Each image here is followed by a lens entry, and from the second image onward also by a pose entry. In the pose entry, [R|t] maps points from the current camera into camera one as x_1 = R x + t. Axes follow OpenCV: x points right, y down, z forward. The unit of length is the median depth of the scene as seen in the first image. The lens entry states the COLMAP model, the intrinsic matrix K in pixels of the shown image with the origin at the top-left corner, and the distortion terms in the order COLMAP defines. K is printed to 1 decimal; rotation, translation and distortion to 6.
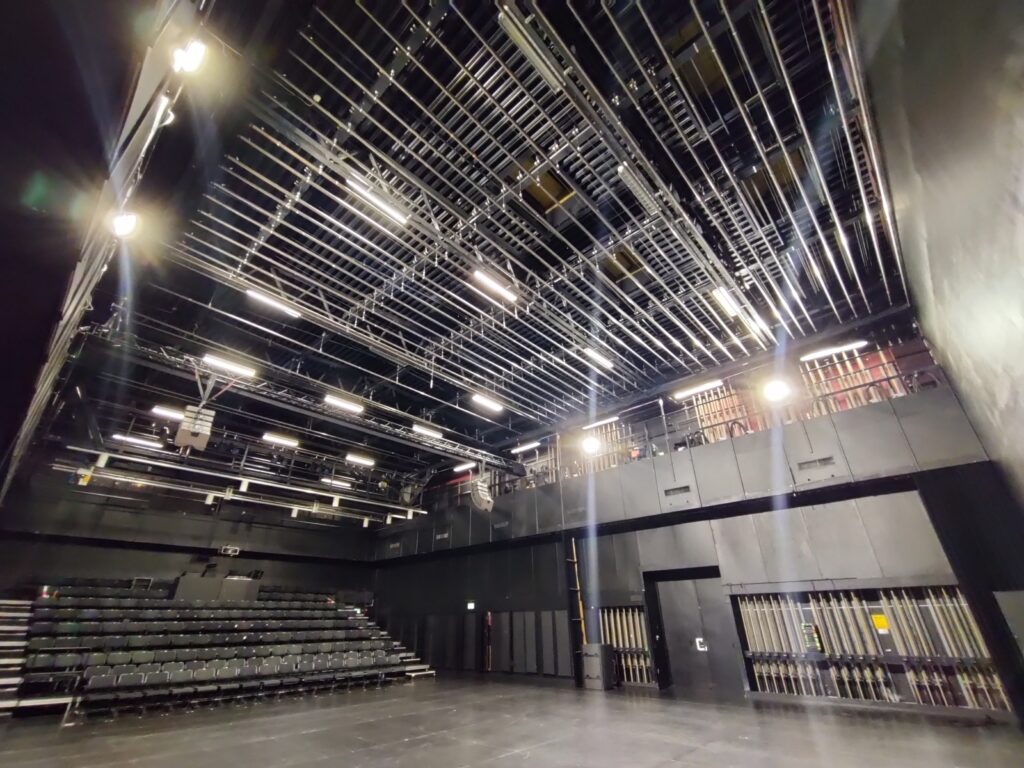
lens RADIAL K [[448.0, 0, 511.0], [0, 448.0, 386.3], [0, 0, 1]] dist [0.008257, 0.002968]
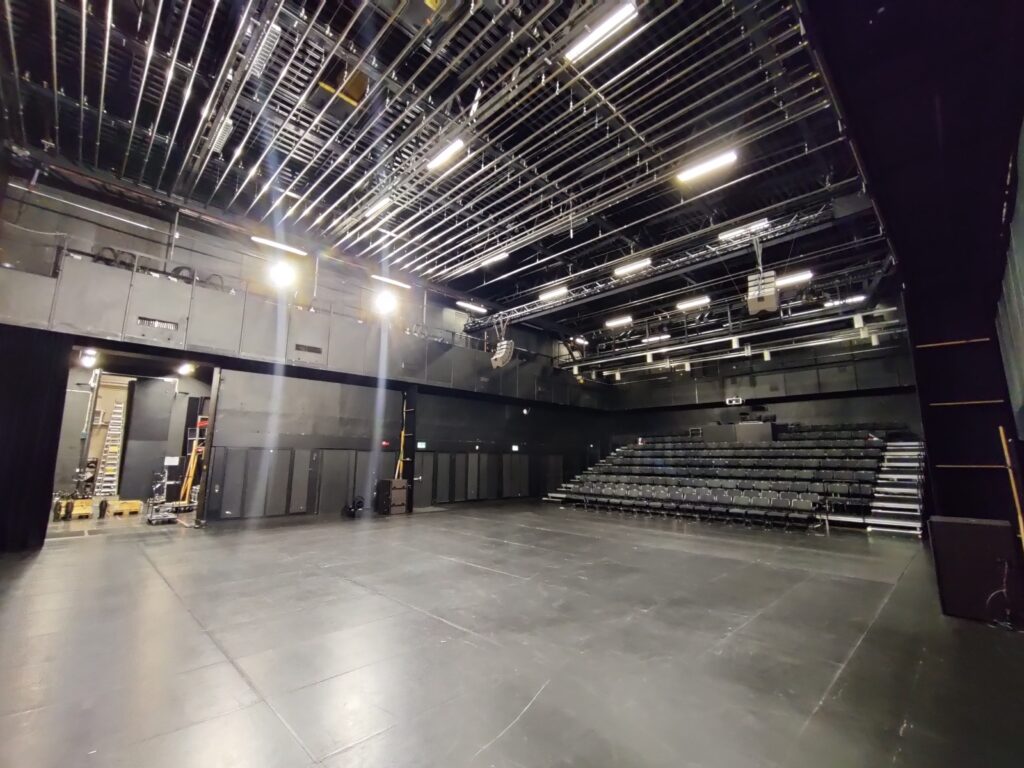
lens RADIAL K [[448.0, 0, 514.4], [0, 448.0, 381.3], [0, 0, 1]] dist [0.008257, 0.002968]
pose [[-0.041983, -0.162299, -0.985848, 0.582710], [0.461406, 0.872047, -0.163214, 0.301374], [0.886195, -0.461728, 0.038274, 0.600531]]
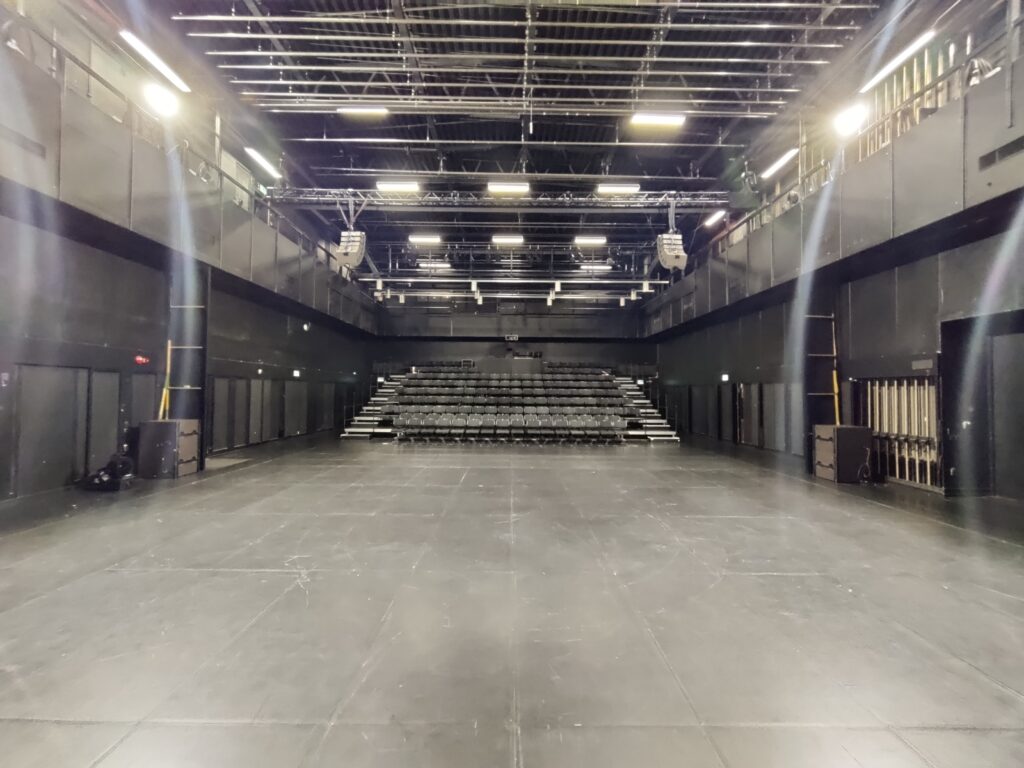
lens RADIAL K [[448.0, 0, 513.5], [0, 448.0, 372.7], [0, 0, 1]] dist [0.008257, 0.002968]
pose [[0.685019, -0.014618, -0.728379, 0.316787], [0.325150, 0.900831, 0.287715, 0.120867], [0.651940, -0.433923, 0.621840, 0.244453]]
